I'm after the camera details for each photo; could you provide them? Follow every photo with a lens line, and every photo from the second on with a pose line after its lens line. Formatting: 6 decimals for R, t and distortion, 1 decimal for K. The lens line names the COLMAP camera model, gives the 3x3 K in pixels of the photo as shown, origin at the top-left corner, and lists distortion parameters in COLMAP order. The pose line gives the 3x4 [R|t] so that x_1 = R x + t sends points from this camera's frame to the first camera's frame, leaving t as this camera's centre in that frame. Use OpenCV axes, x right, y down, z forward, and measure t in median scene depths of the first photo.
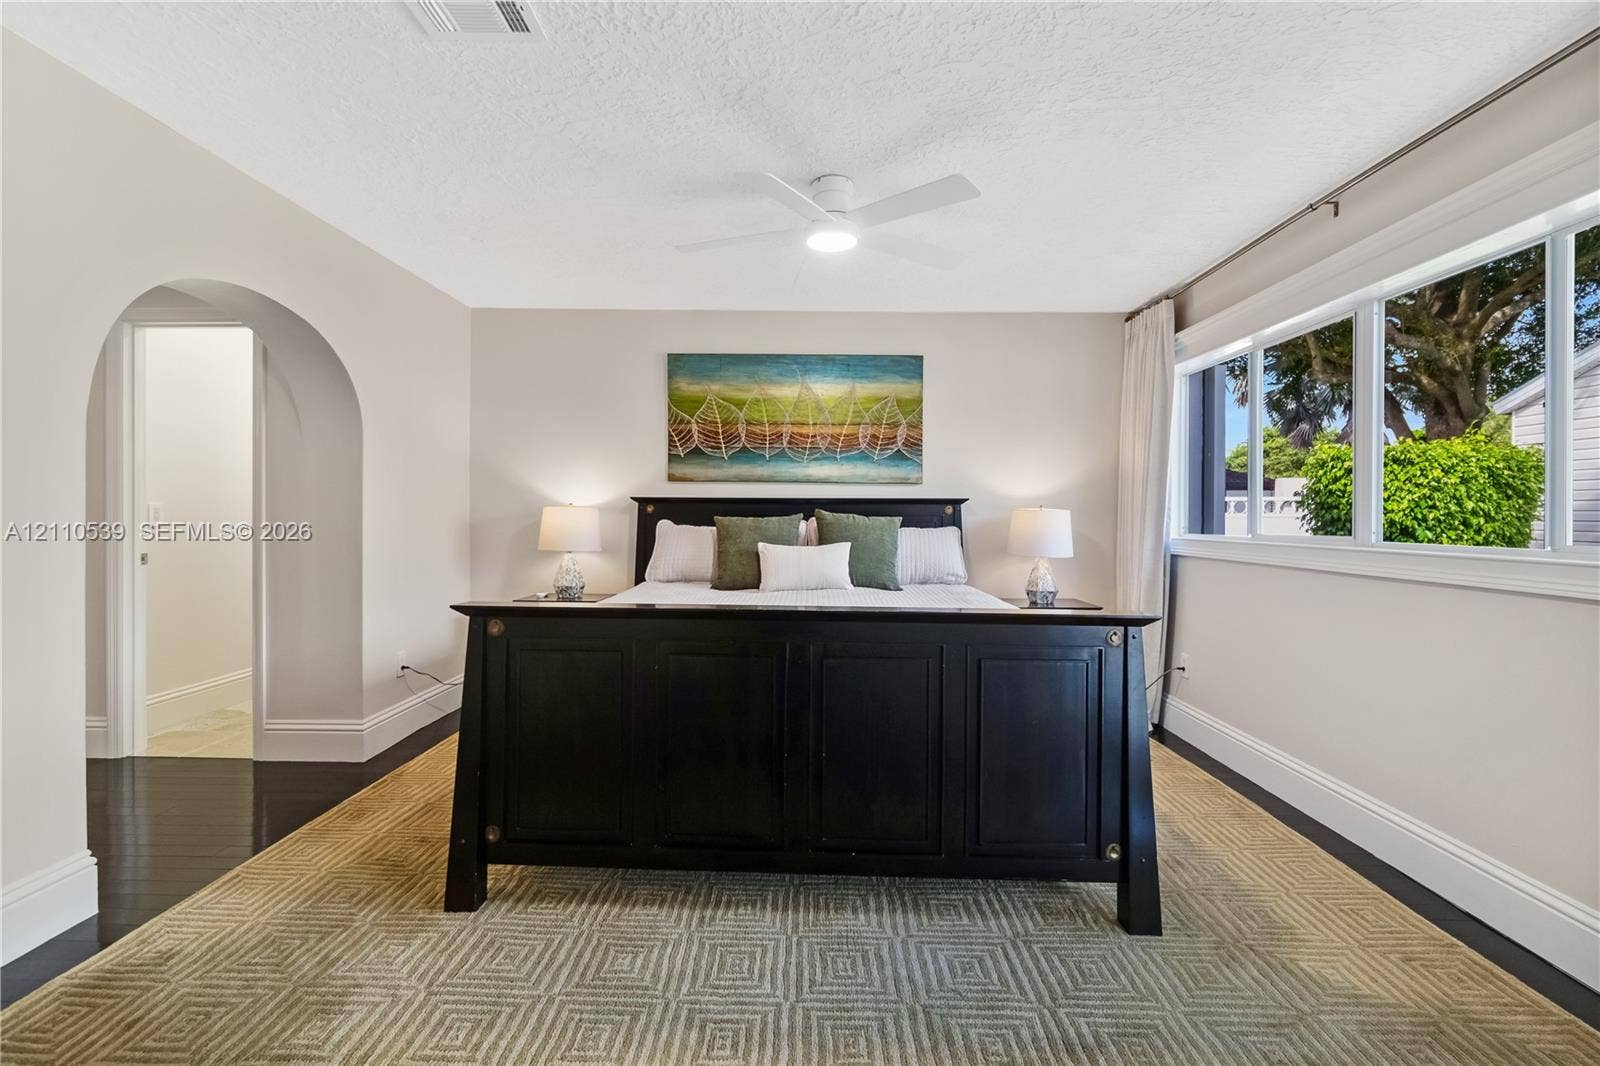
lens RADIAL K [[713.1, 0, 790.2], [0, 713.1, 522.5], [0, 0, 1]] dist [-0.000867, 0.000068]
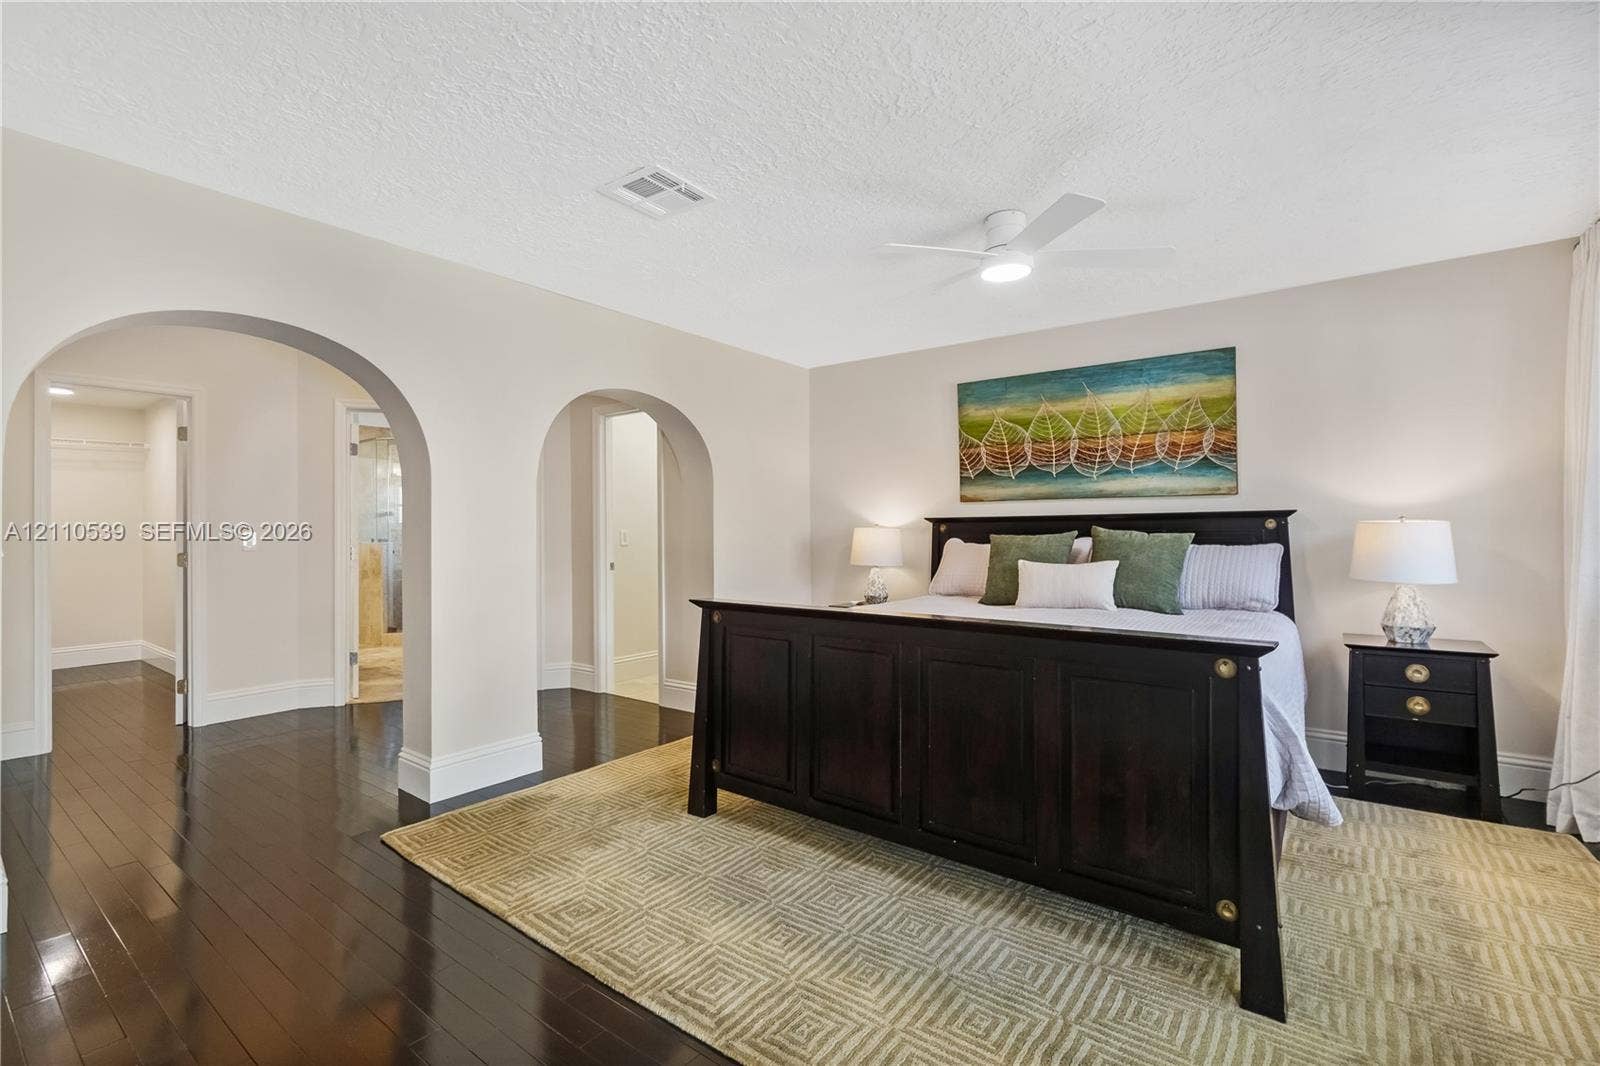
lens RADIAL K [[727.5, 0, 800.0], [0, 727.5, 533.0], [0, 0, 1]] dist [0.000113, 0.000279]
pose [[0.804918, -0.011482, -0.593274, 0.303952], [0.005153, 0.999910, -0.012361, 0.000842], [0.593363, 0.006892, 0.804905, -0.025784]]
